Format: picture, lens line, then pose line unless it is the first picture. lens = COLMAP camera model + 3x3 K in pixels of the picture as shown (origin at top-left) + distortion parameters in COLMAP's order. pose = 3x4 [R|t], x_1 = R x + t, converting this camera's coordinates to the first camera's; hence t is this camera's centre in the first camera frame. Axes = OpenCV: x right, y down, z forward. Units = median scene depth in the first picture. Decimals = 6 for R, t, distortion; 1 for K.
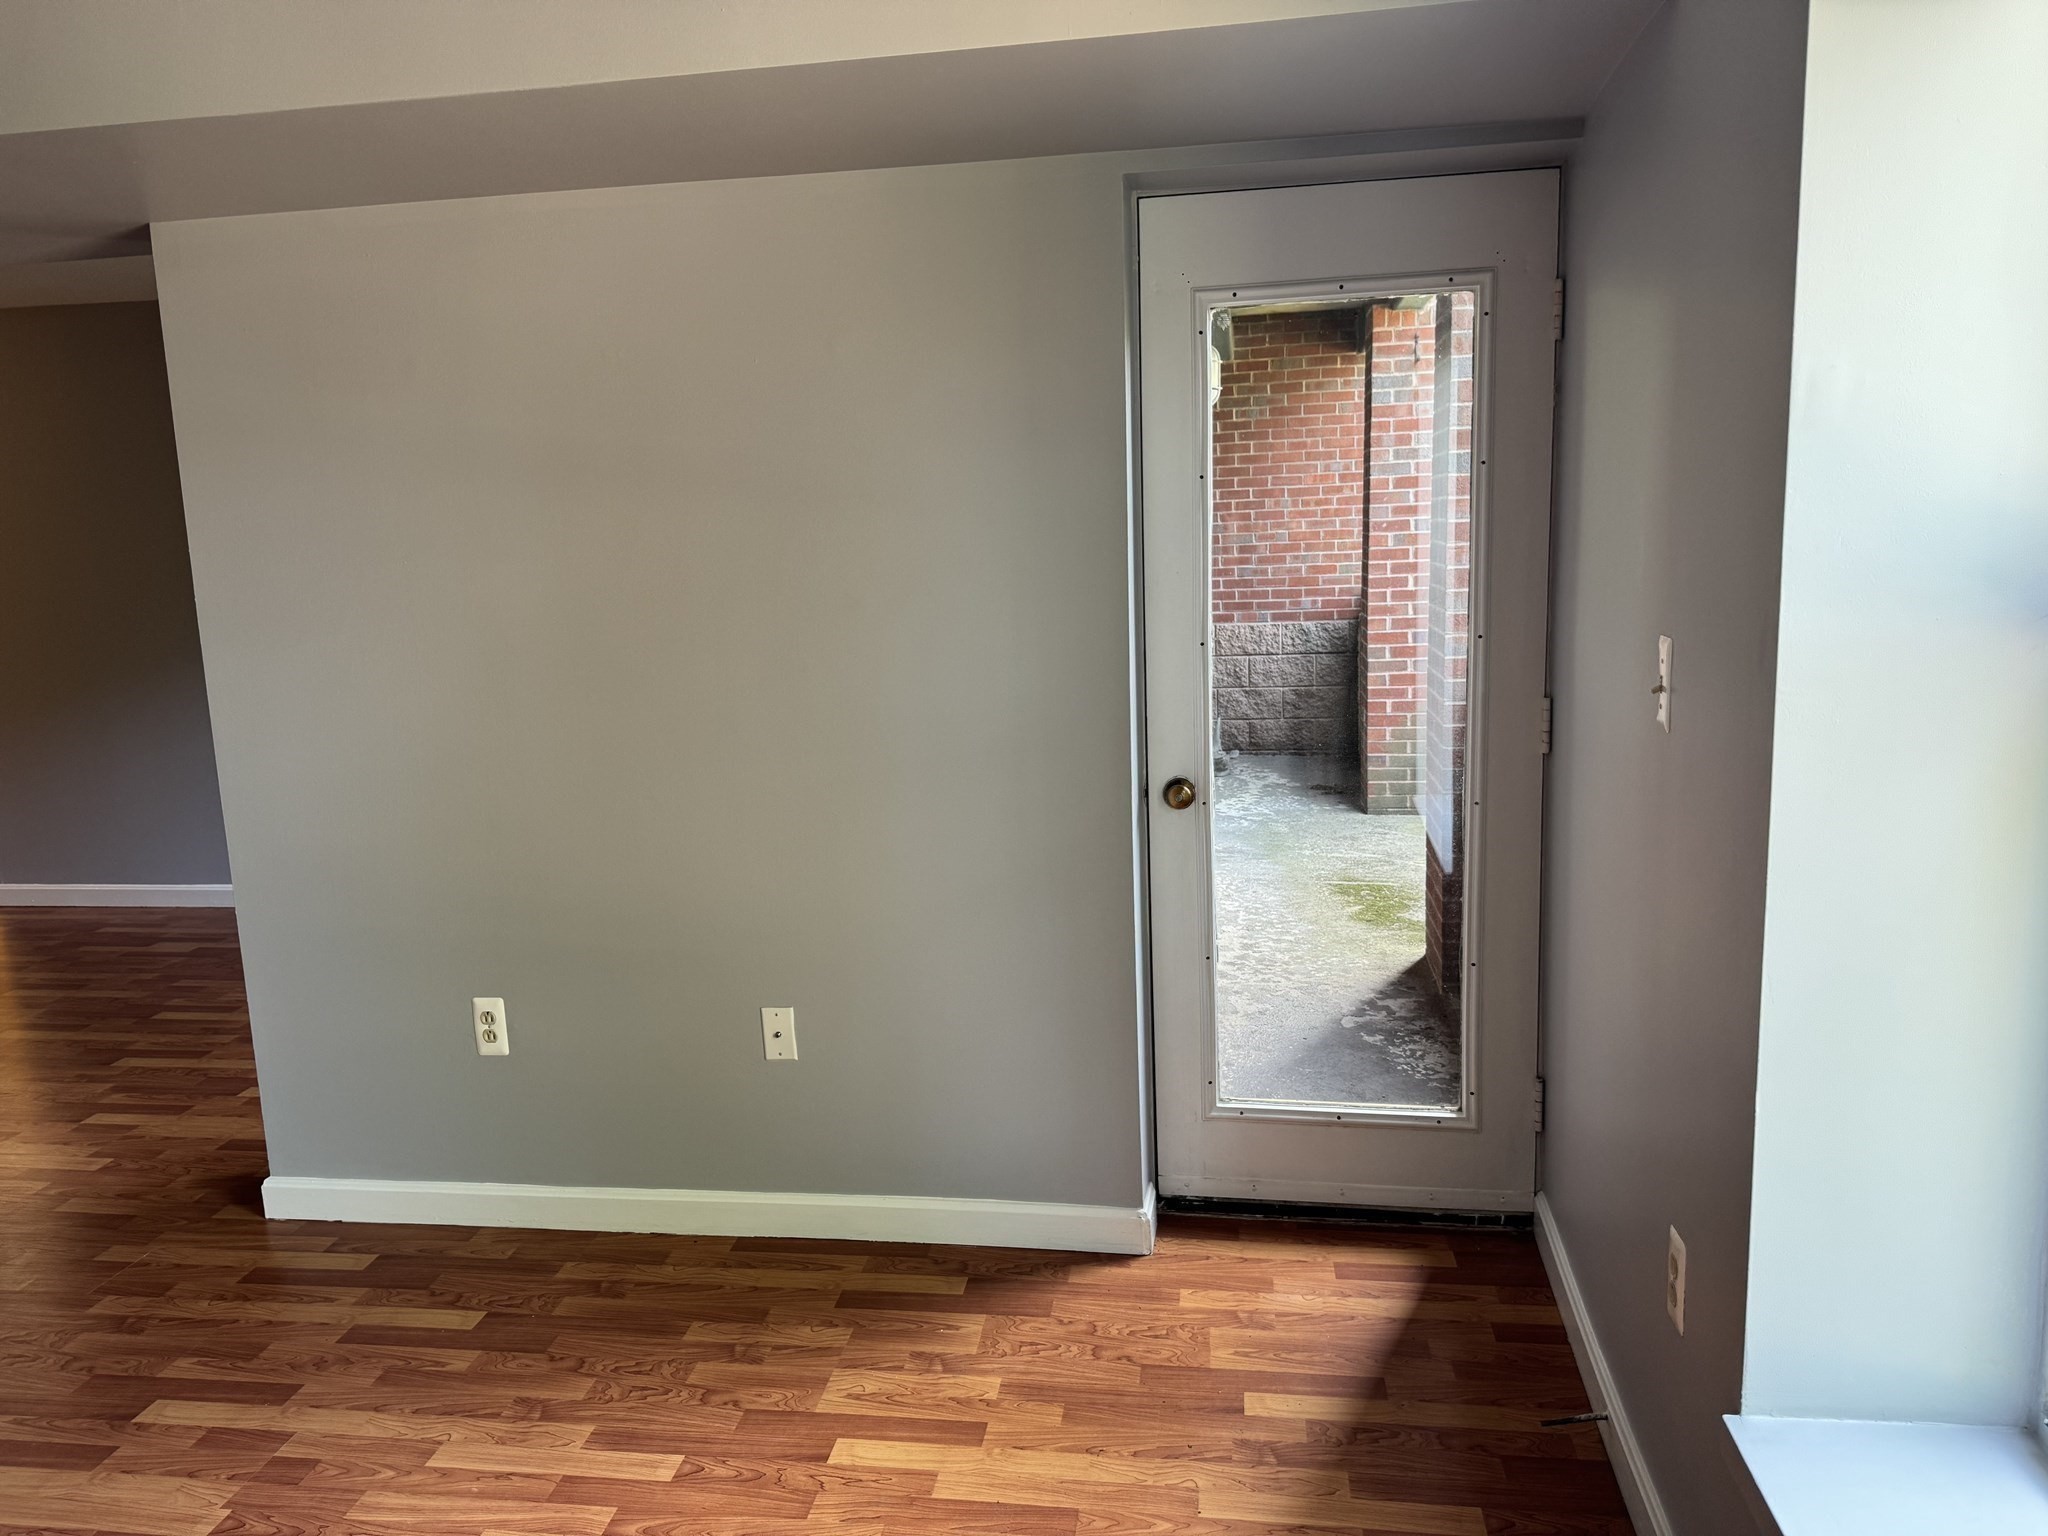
lens RADIAL K [[1442.2, 0, 1024.0], [0, 1442.2, 768.0], [0, 0, 1]] dist [0.010749, -0.001765]
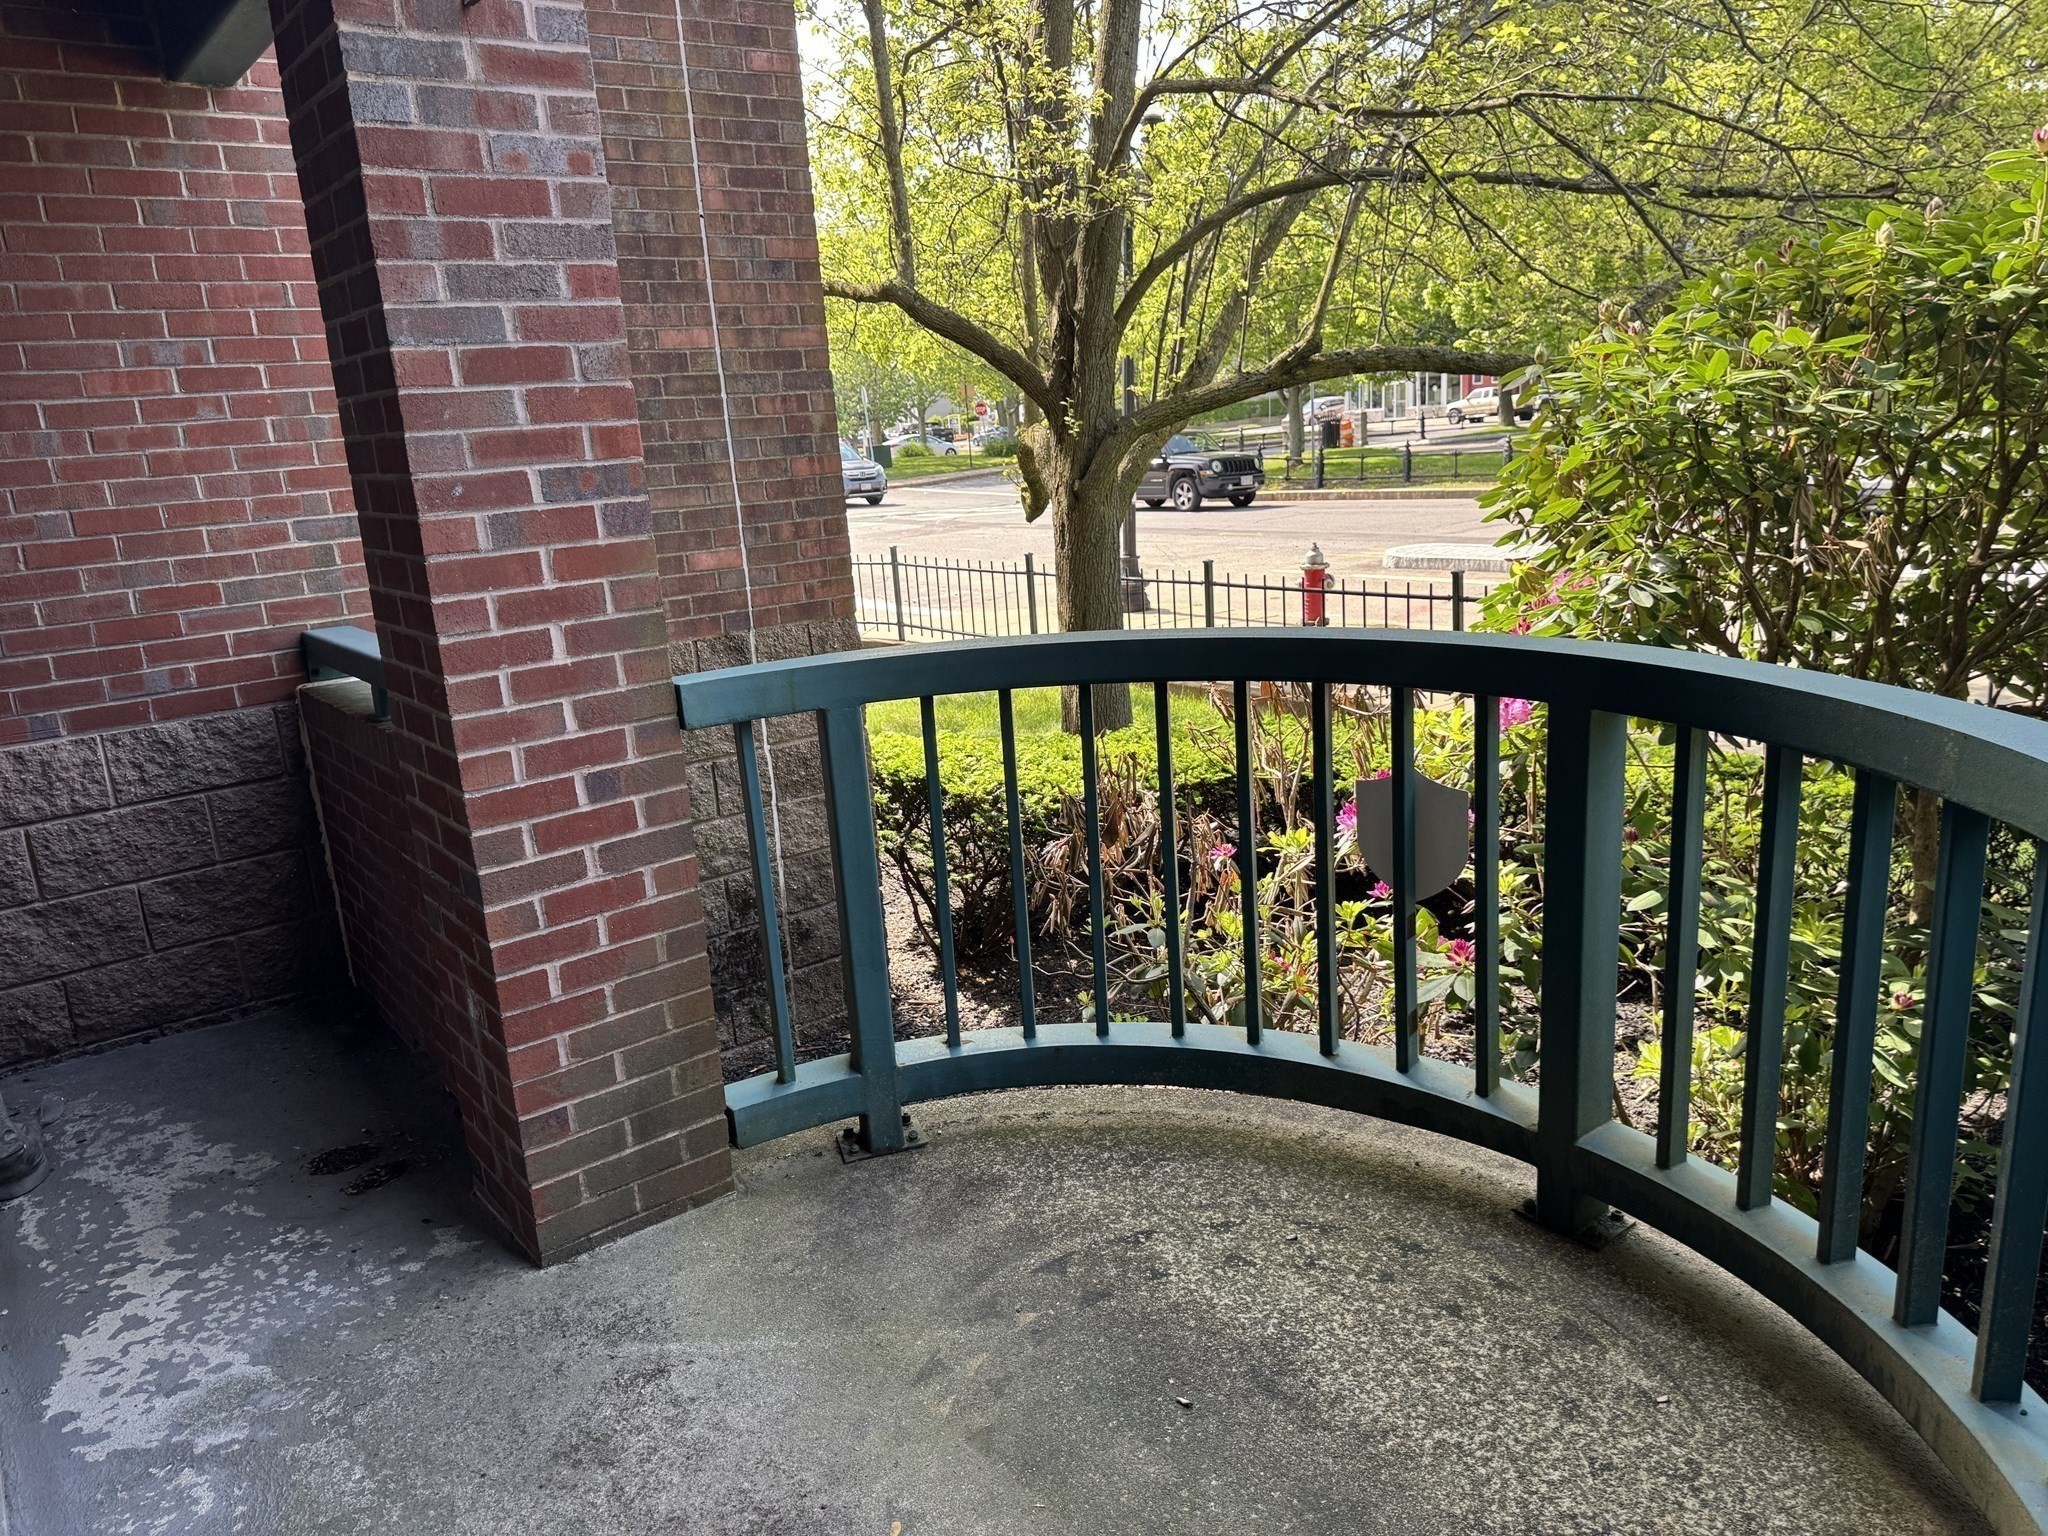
lens RADIAL K [[1442.2, 0, 1024.0], [0, 1442.2, 768.0], [0, 0, 1]] dist [0.010749, -0.001765]
pose [[0.692013, -0.185926, 0.697531, 0.071127], [0.159068, 0.981787, 0.103884, -0.093188], [-0.704142, 0.039066, 0.708984, 0.525125]]
